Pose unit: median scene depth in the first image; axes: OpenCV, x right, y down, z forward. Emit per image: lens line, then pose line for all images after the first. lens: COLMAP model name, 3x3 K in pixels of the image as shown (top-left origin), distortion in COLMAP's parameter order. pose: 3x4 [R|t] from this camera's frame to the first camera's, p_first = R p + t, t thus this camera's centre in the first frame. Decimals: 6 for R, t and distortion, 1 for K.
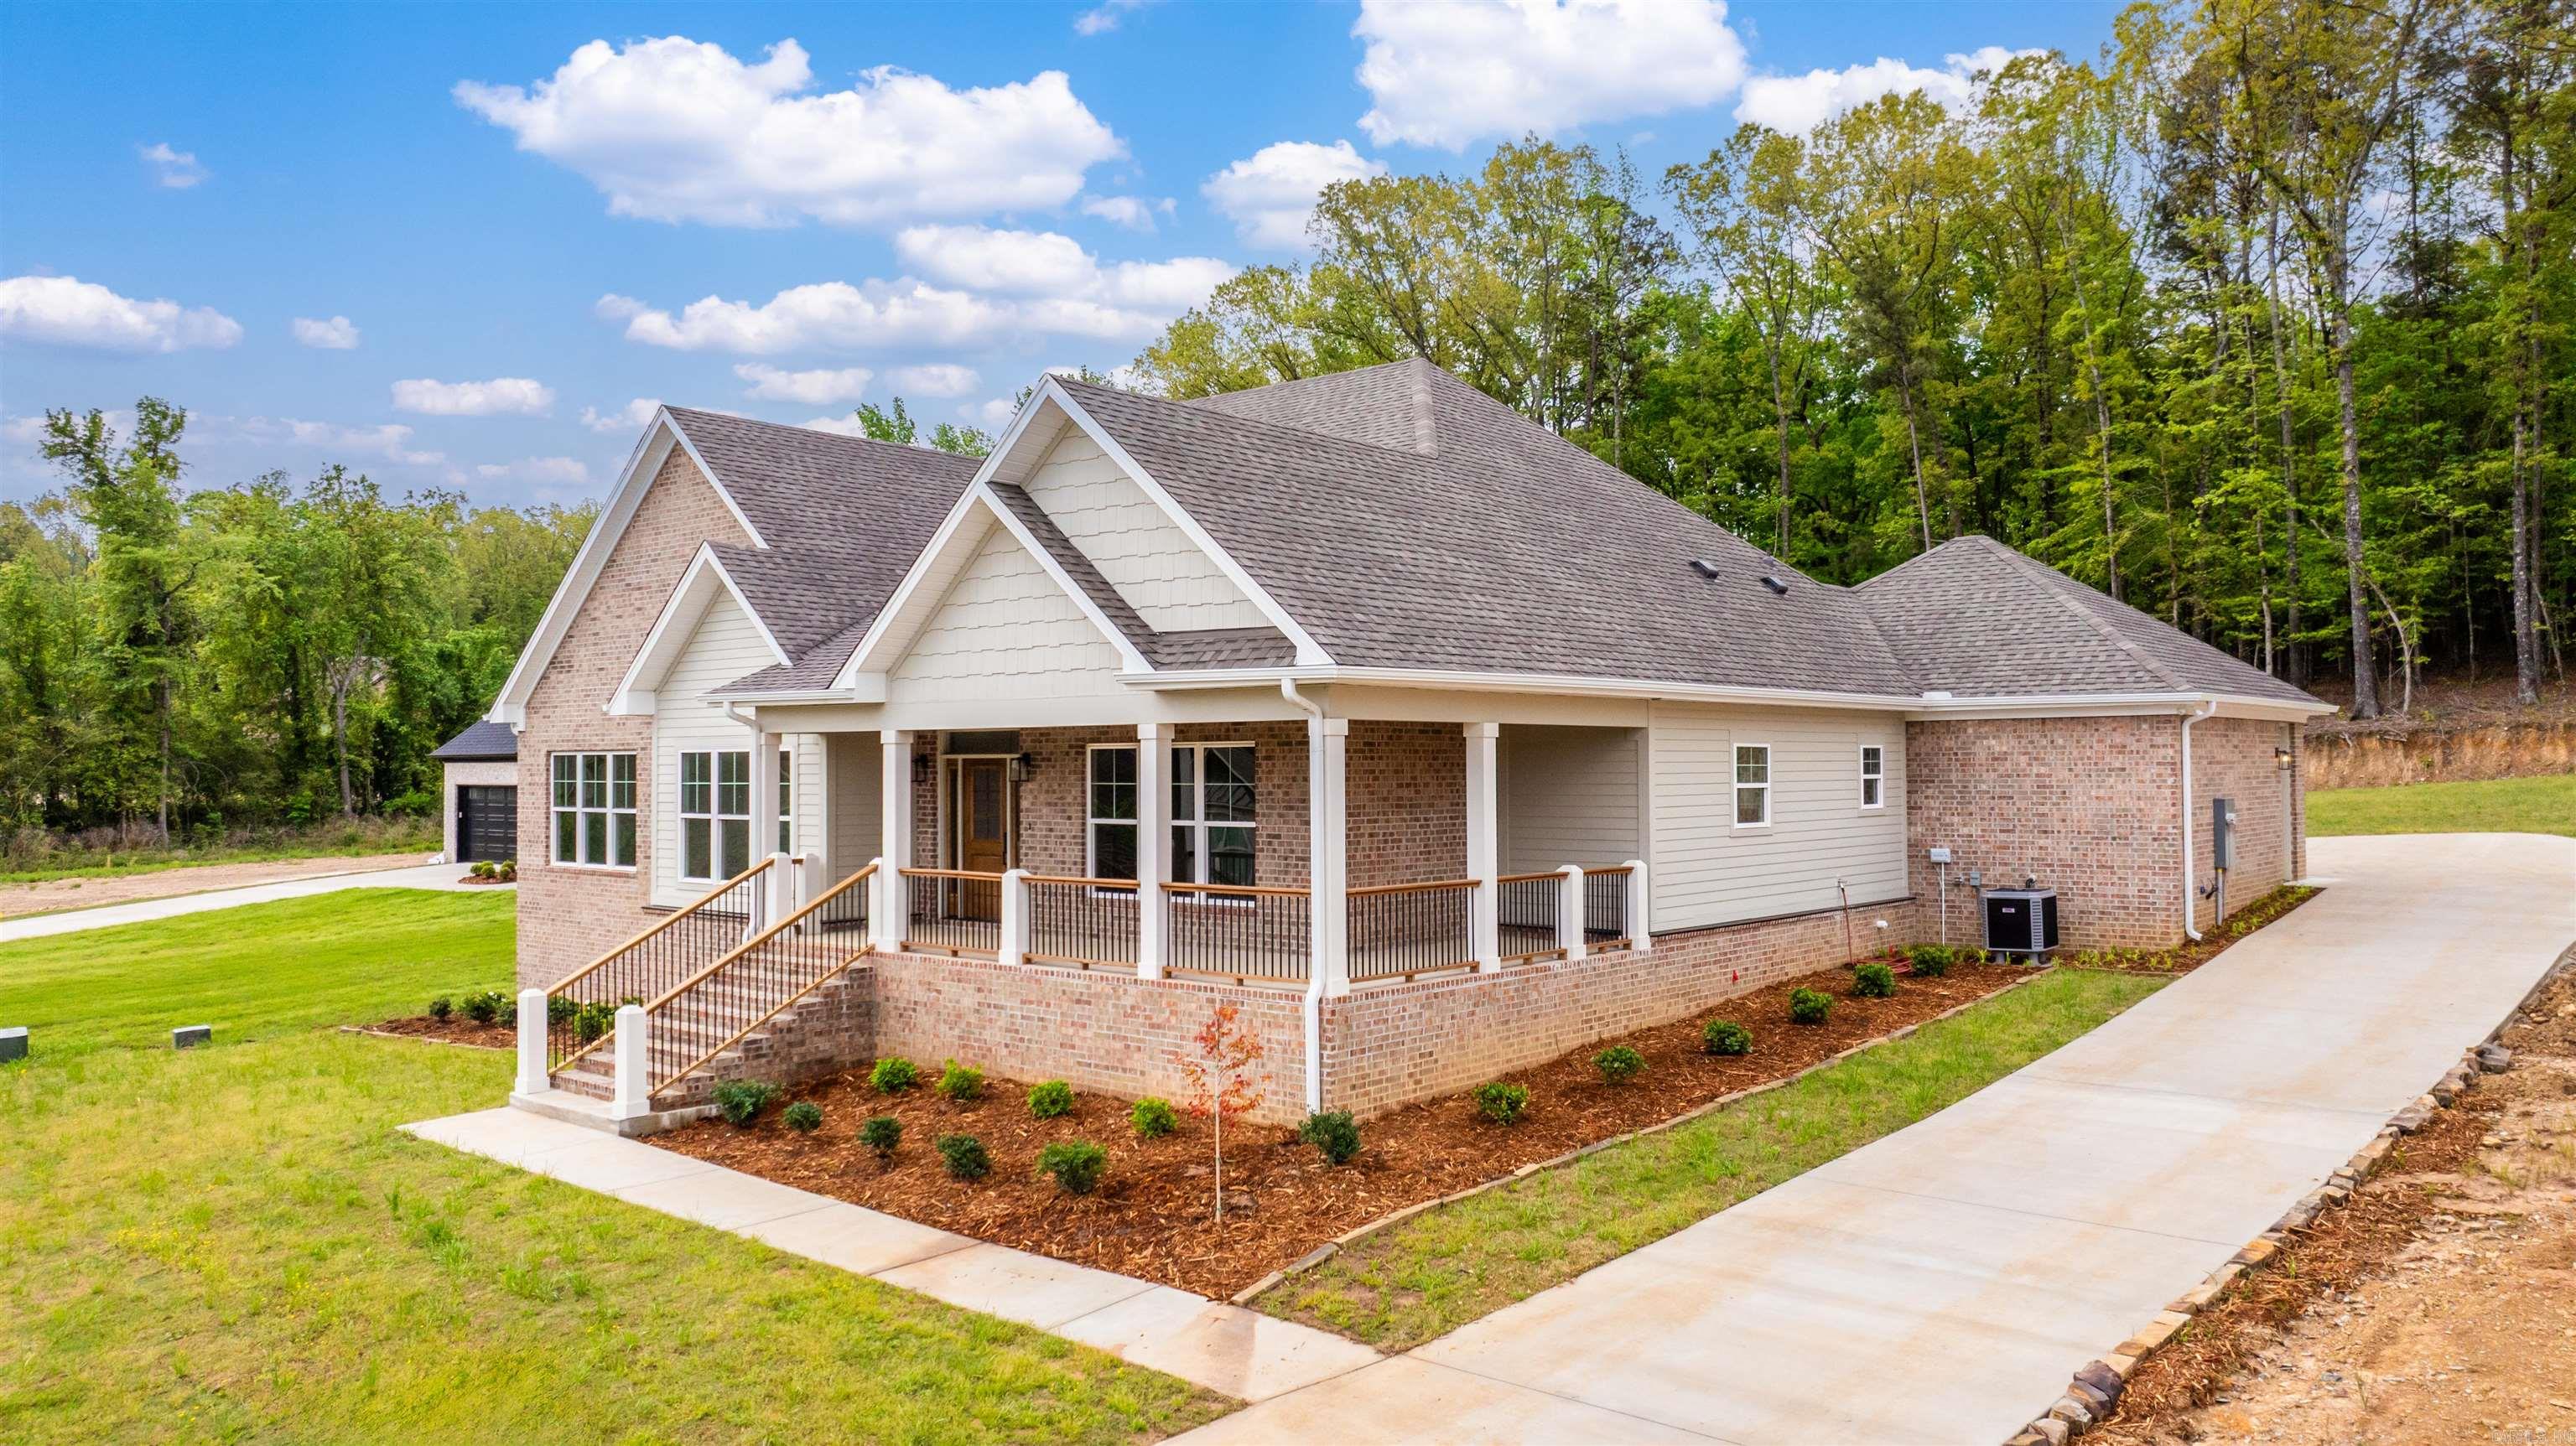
lens RADIAL K [[1789.5, 0, 1288.0], [0, 1789.5, 723.0], [0, 0, 1]] dist [-0.001074, -0.056047]
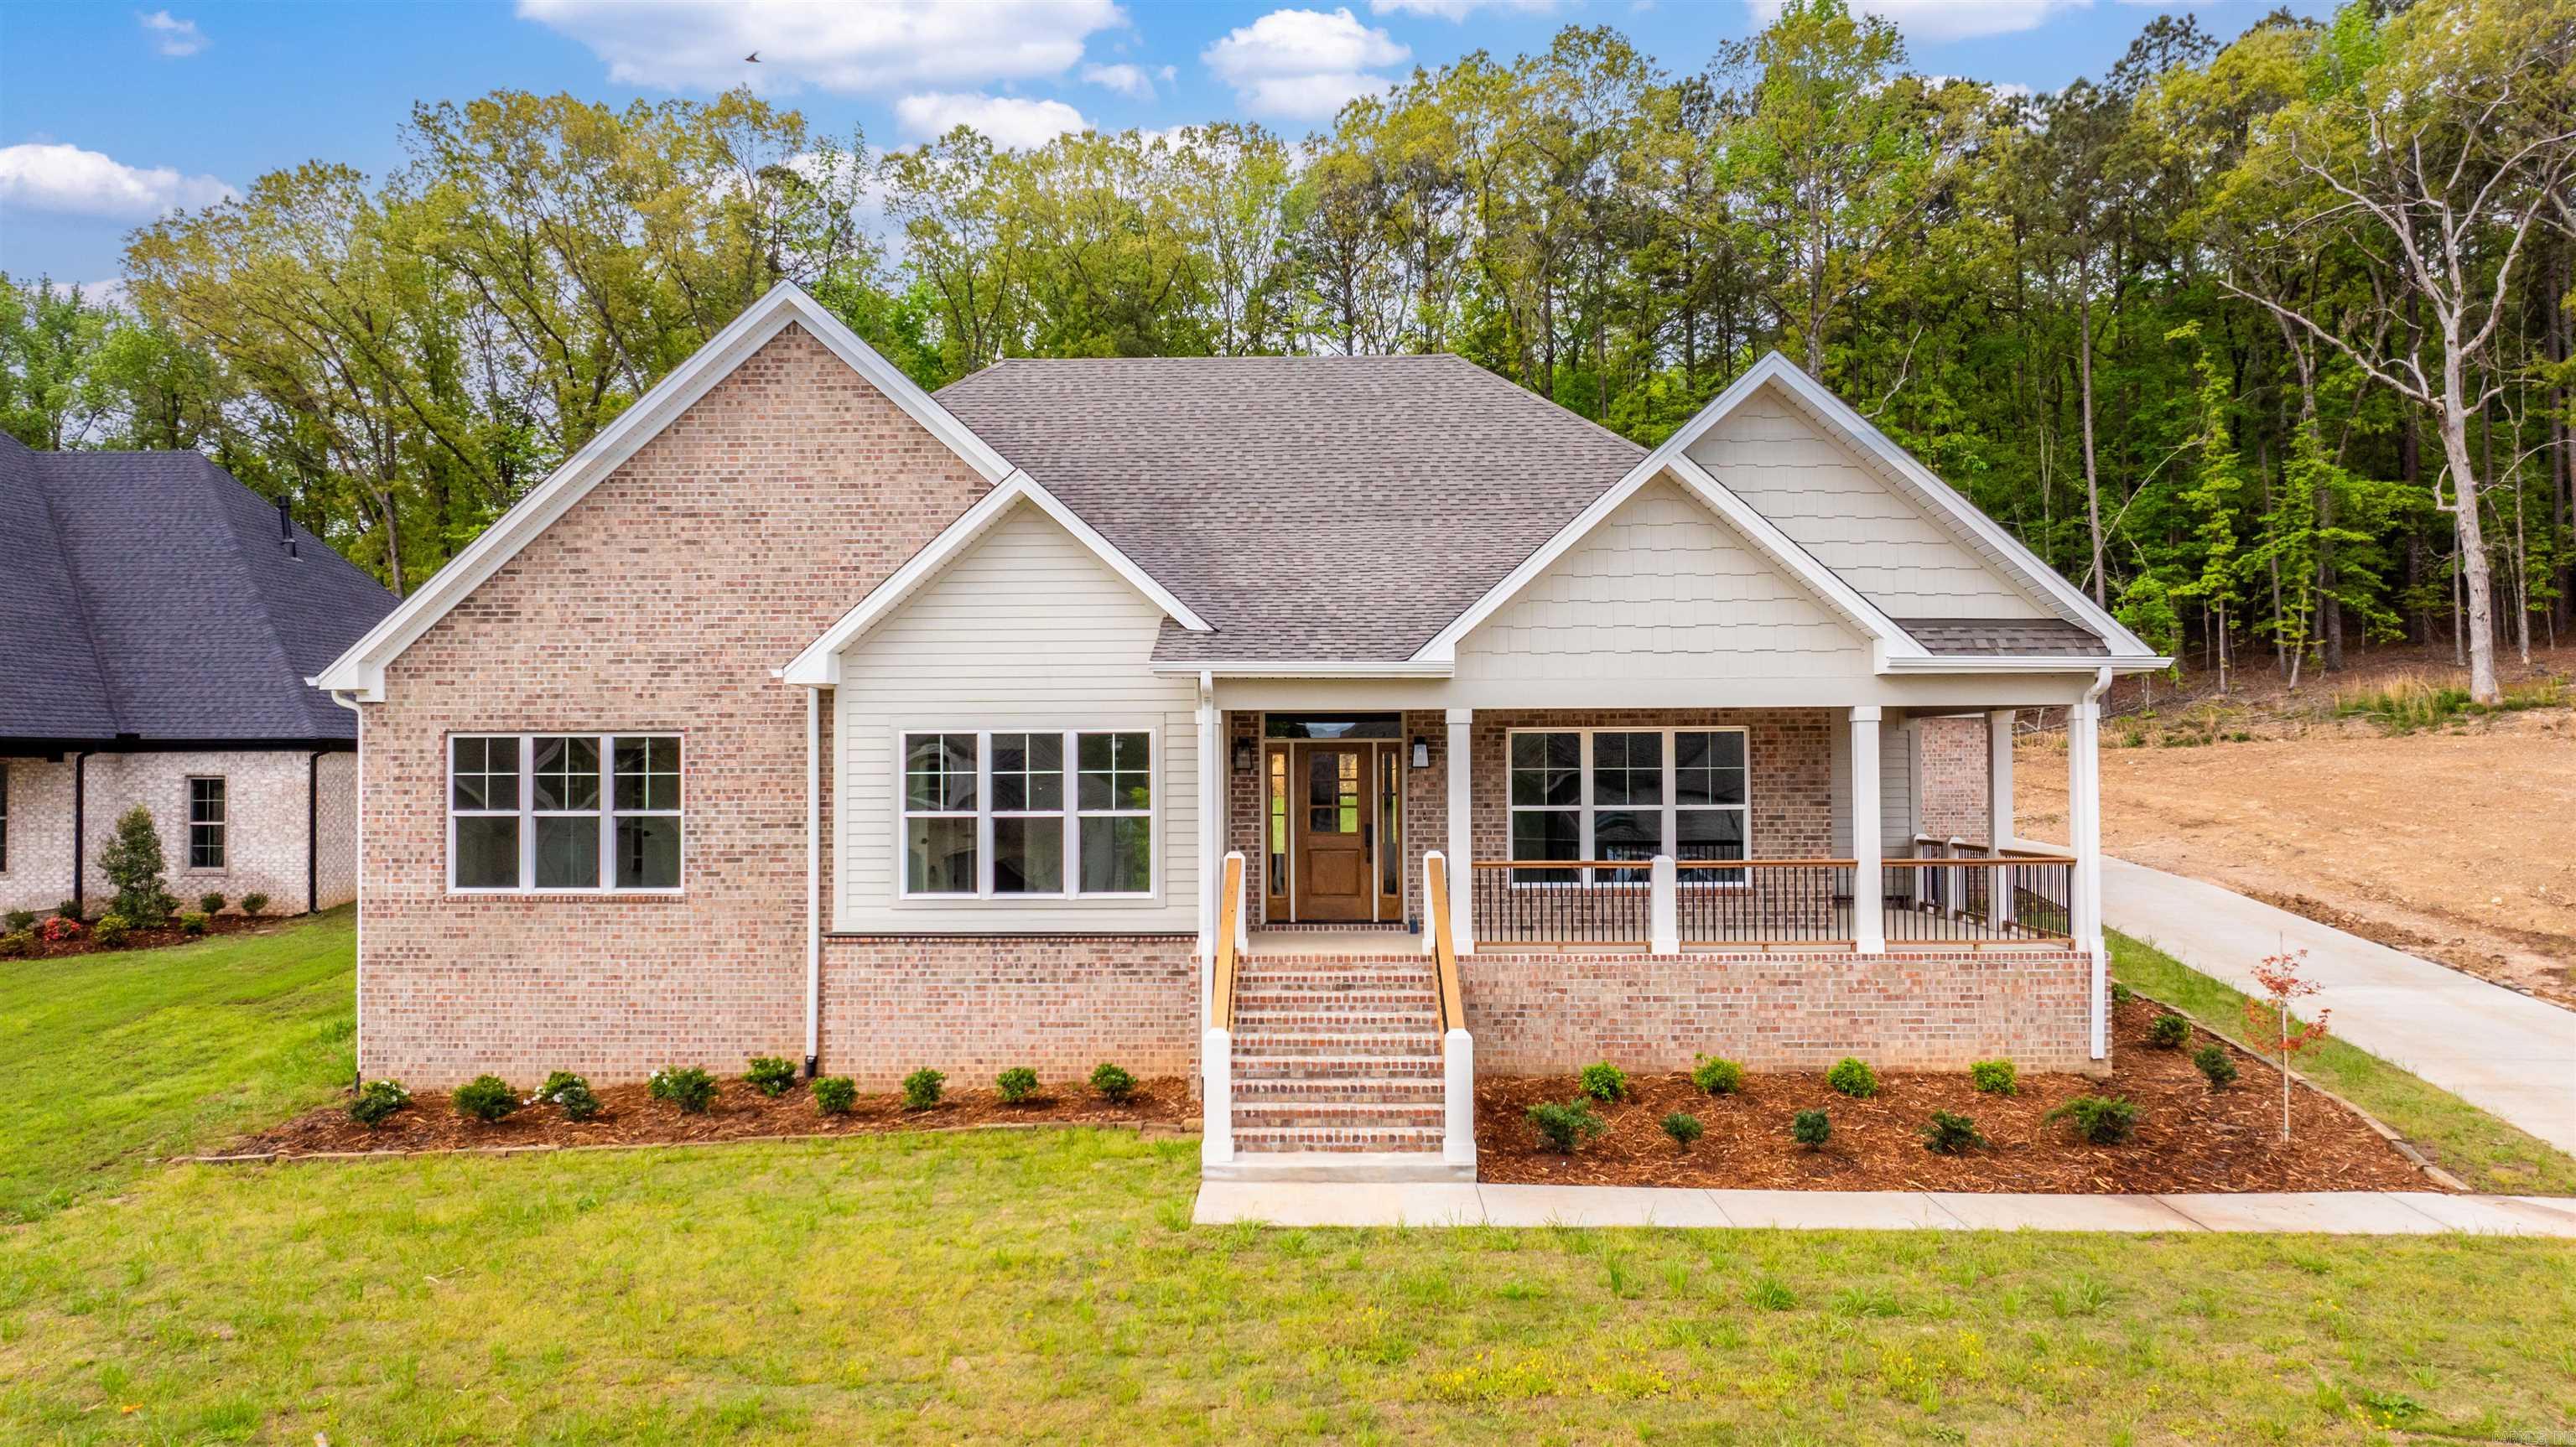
lens RADIAL K [[1807.4, 0, 1286.5], [0, 1807.4, 726.2], [0, 0, 1]] dist [-0.024691, 0.007778]
pose [[0.784936, 0.013279, 0.619434, -0.857516], [-0.012831, 0.999904, -0.005177, 0.018720], [-0.619443, -0.003884, 0.785032, 0.341081]]
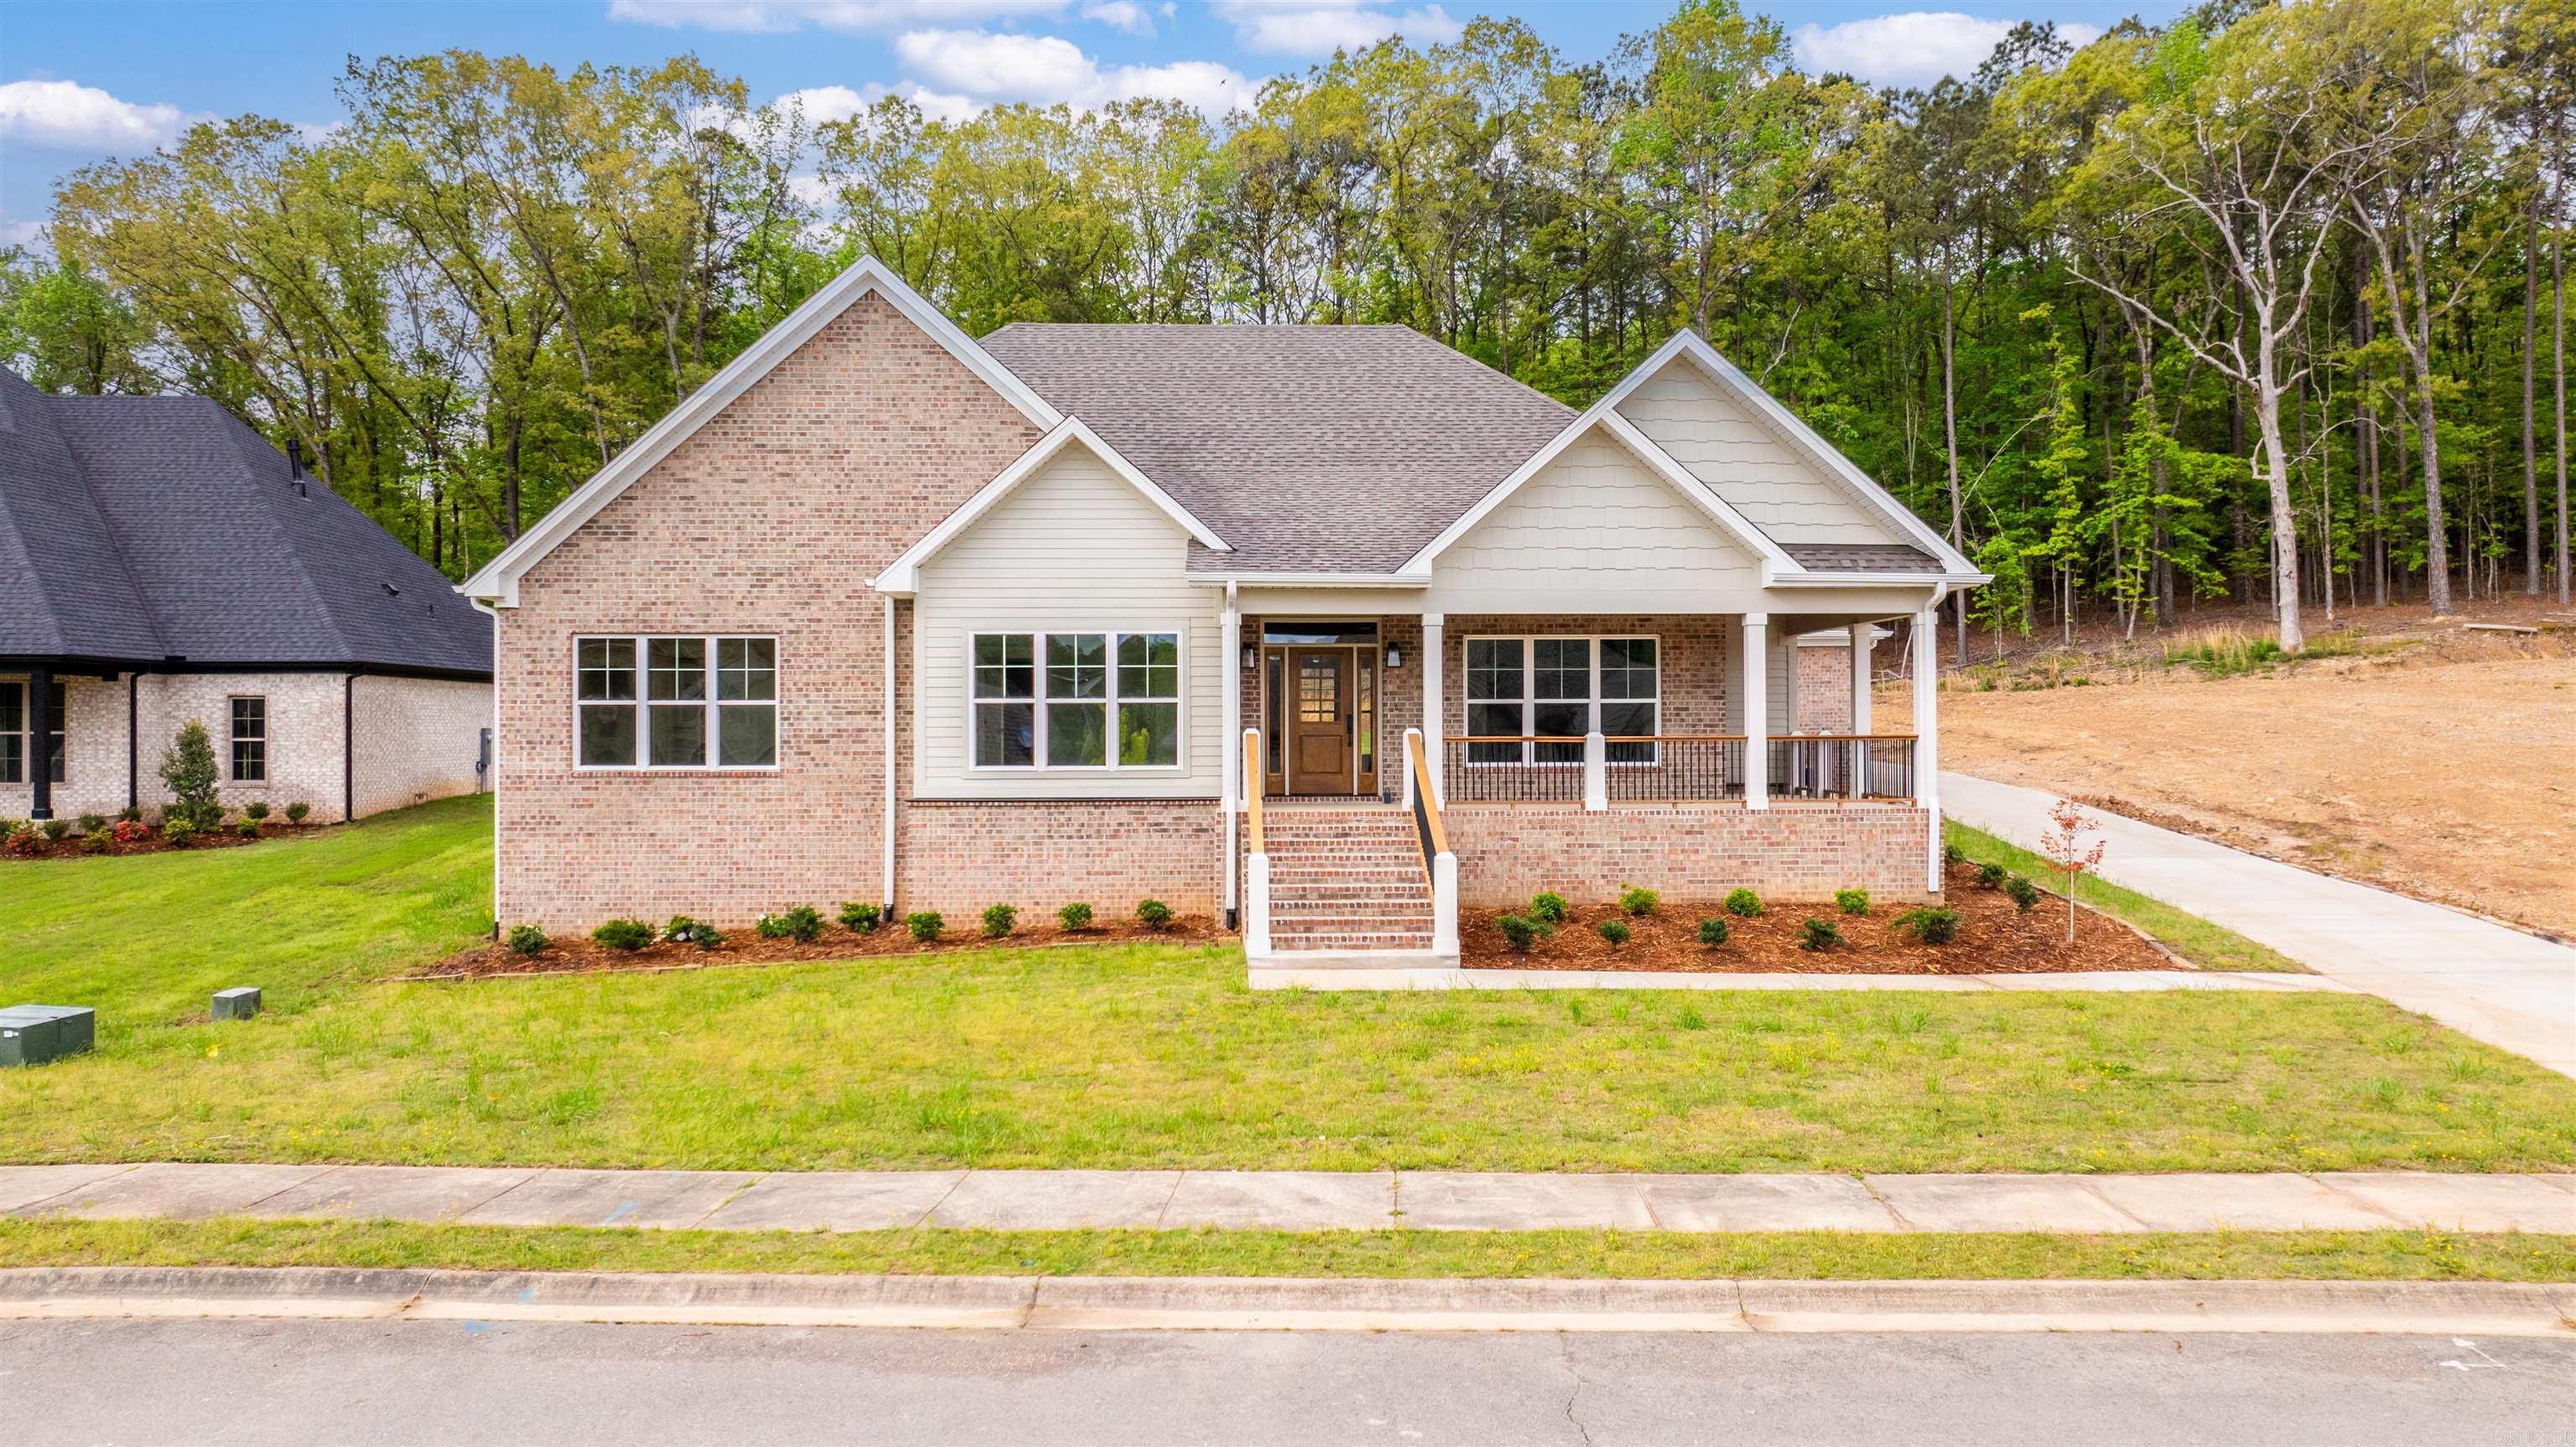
lens RADIAL K [[1789.6, 0, 1288.0], [0, 1789.6, 723.5], [0, 0, 1]] dist [-0.001074, -0.056047]
pose [[0.744614, 0.003960, 0.667483, -1.041603], [-0.016446, 0.999788, 0.012415, 0.060656], [-0.667292, -0.020222, 0.744521, 0.226366]]
